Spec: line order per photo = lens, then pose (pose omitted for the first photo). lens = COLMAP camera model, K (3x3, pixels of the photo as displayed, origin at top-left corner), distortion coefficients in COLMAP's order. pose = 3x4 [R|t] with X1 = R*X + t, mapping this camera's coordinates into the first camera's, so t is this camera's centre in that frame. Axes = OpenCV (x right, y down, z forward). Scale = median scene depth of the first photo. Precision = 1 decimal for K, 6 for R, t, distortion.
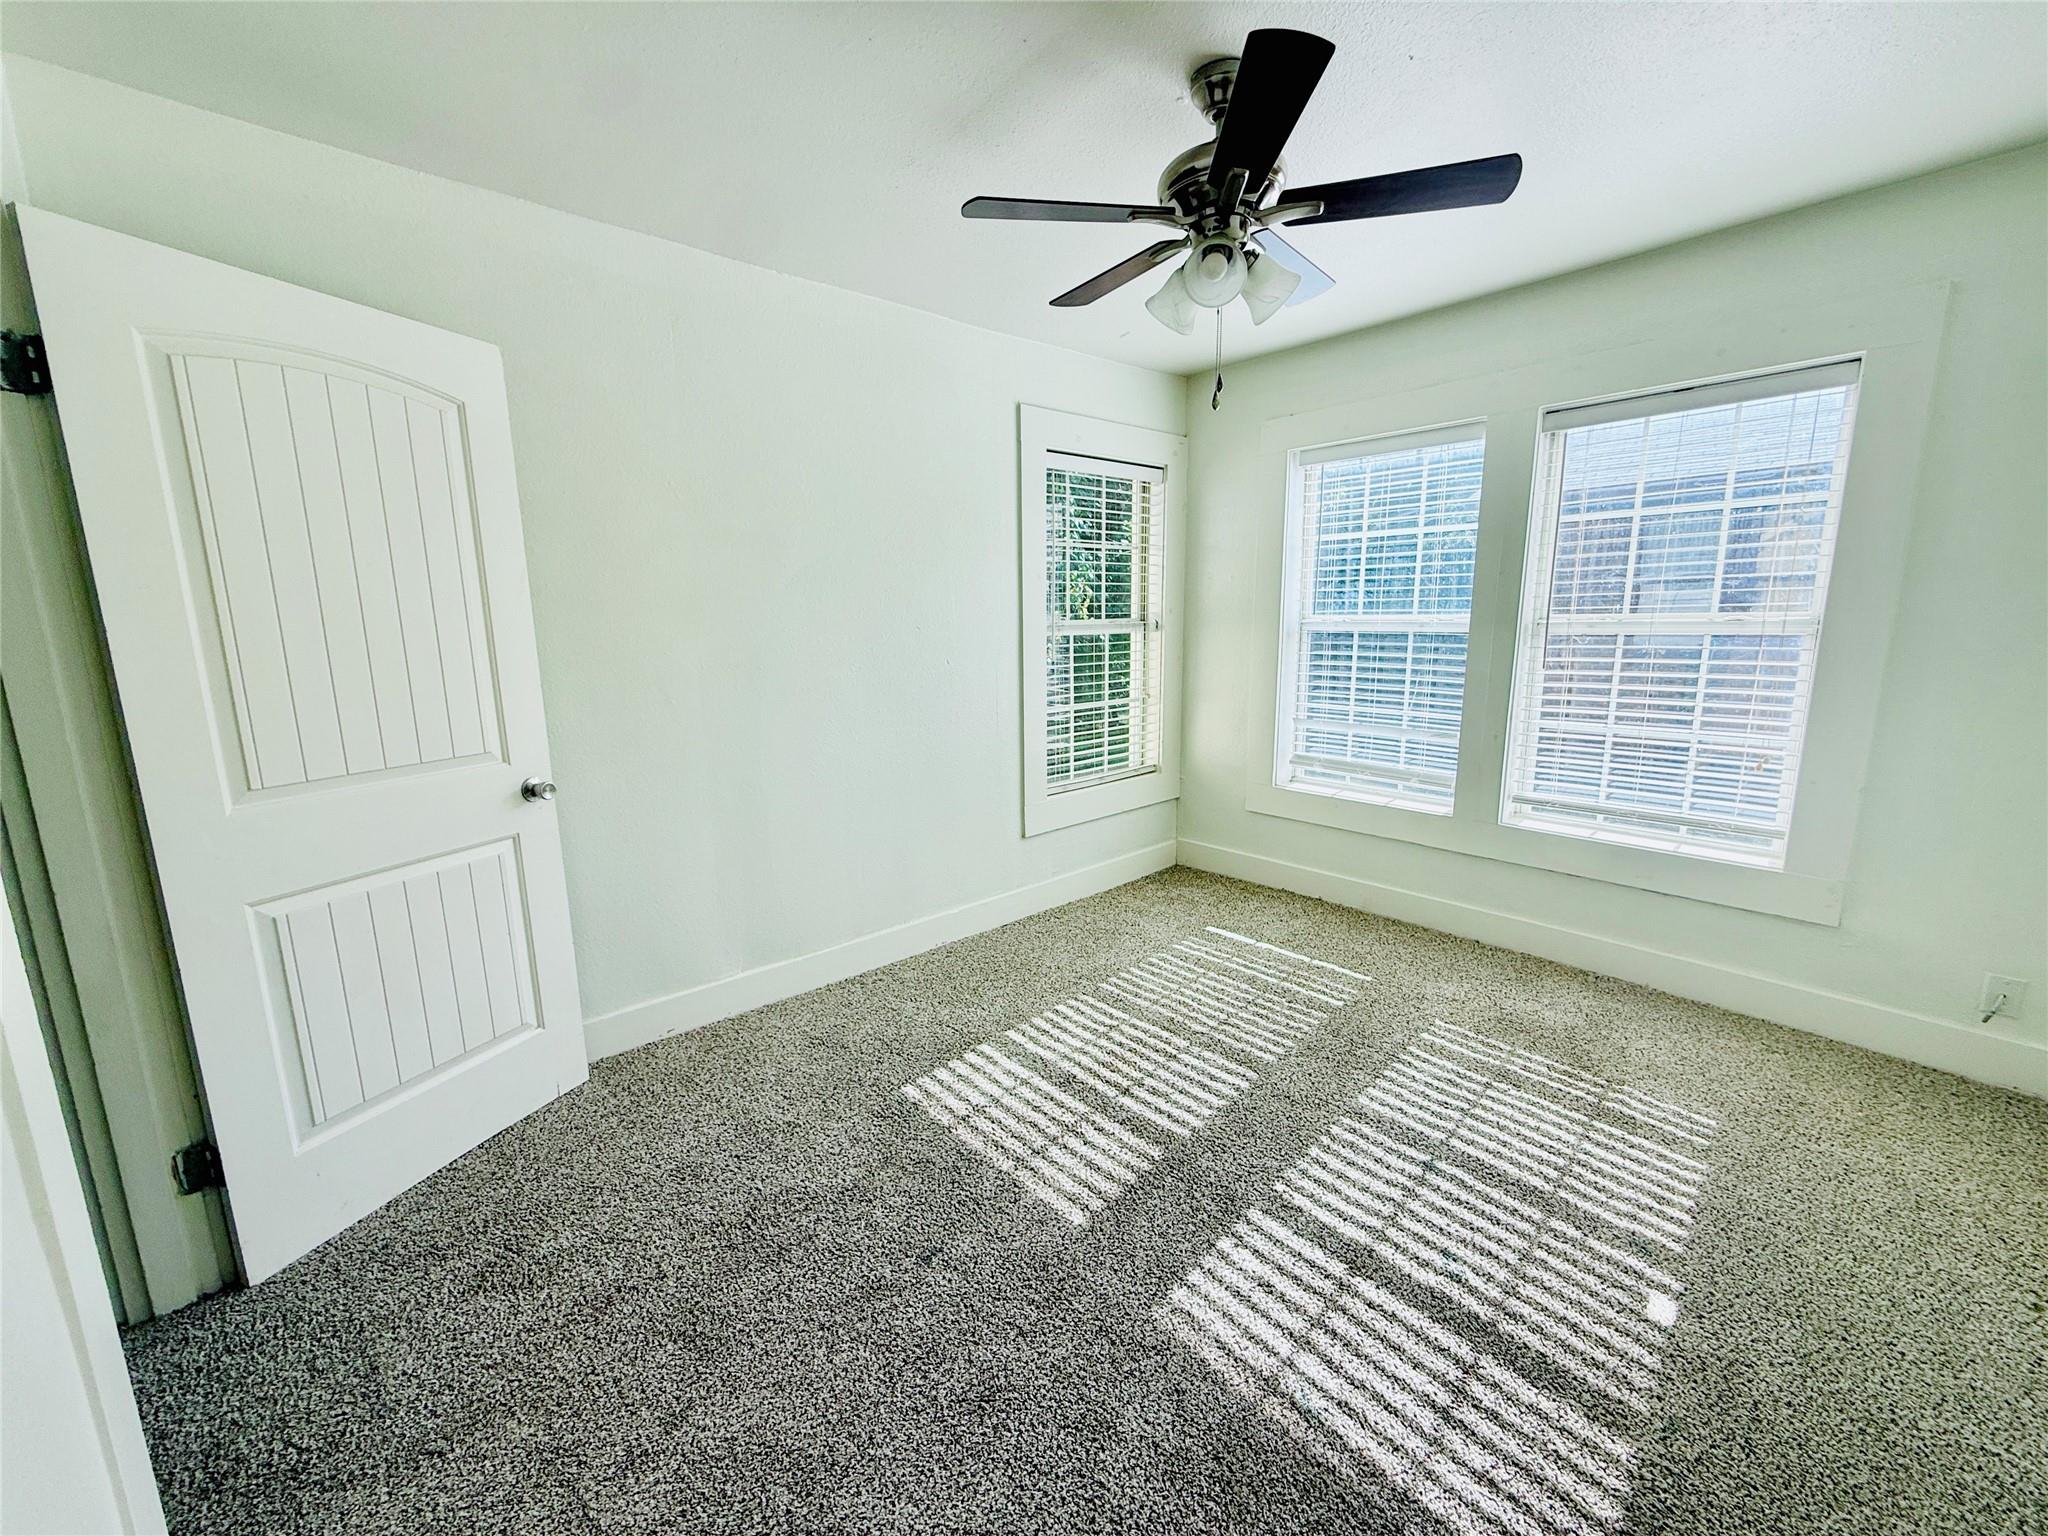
lens RADIAL K [[825.4, 0, 1022.2], [0, 825.4, 771.1], [0, 0, 1]] dist [-0.000246, 0.000355]
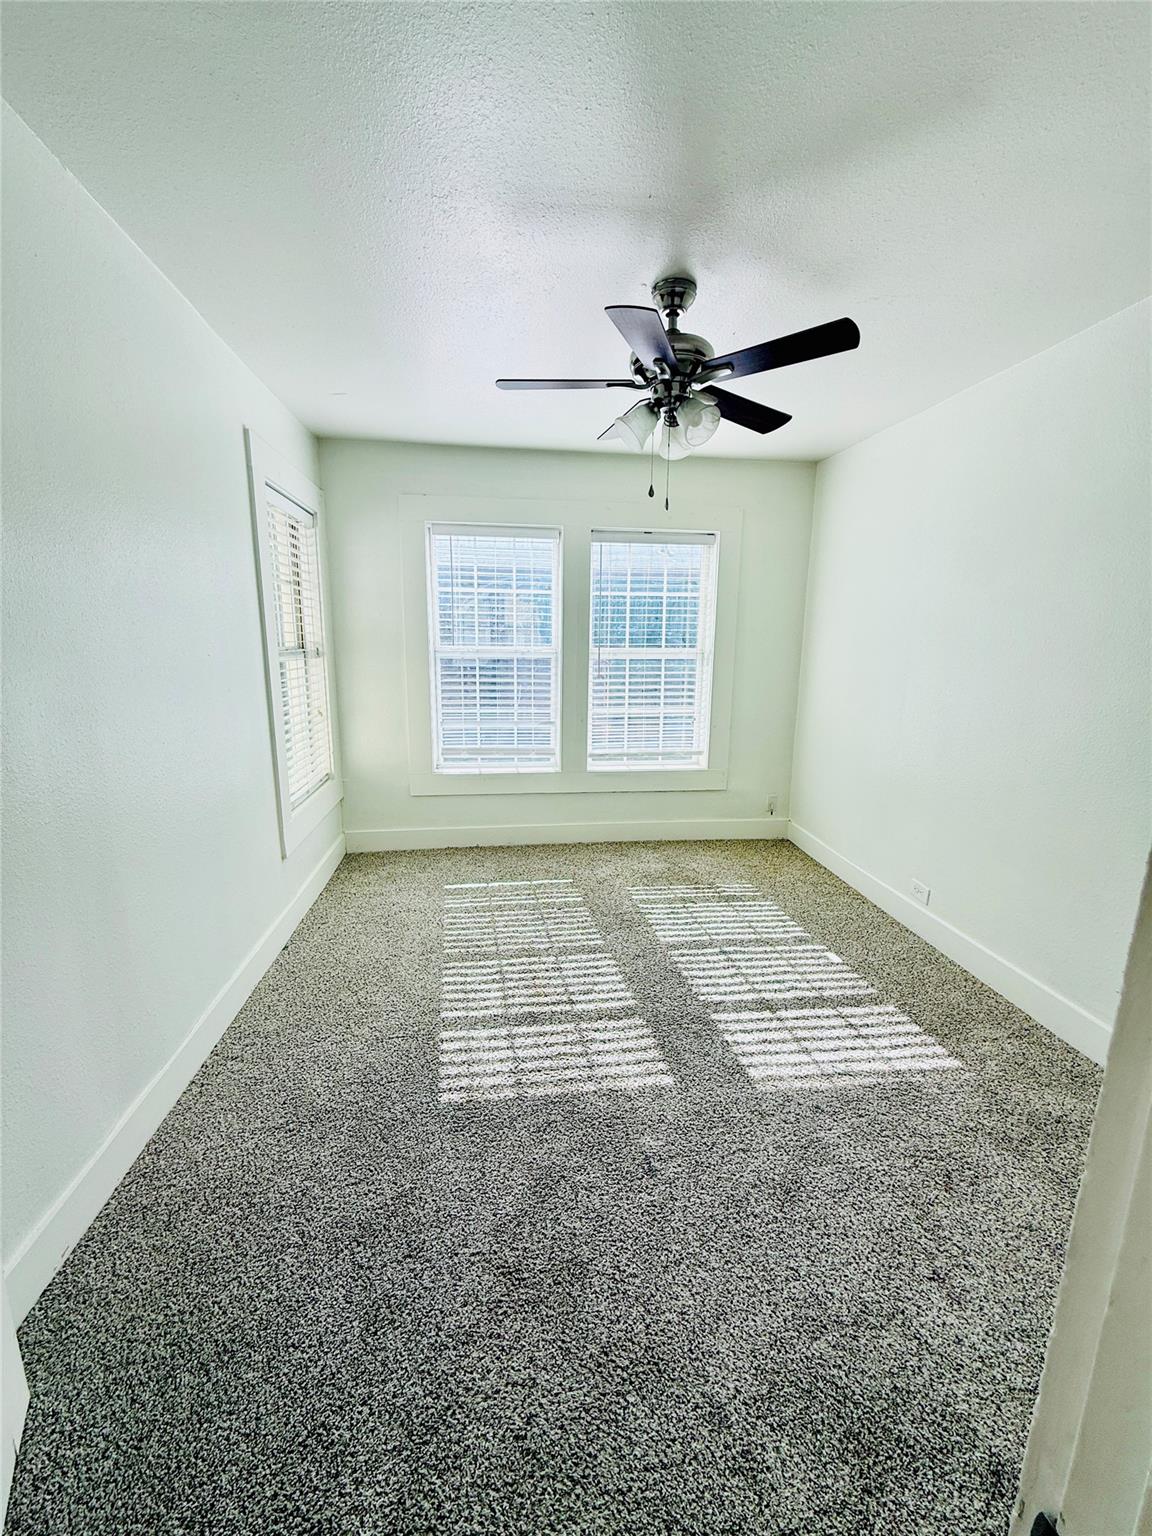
lens RADIAL K [[619.1, 0, 573.6], [0, 619.1, 770.7], [0, 0, 1]] dist [-0.000246, 0.000355]
pose [[0.555496, -0.152537, 0.817408, -0.617184], [0.139643, 0.986182, 0.089133, -0.070436], [-0.819710, 0.064632, 0.569121, 0.385507]]
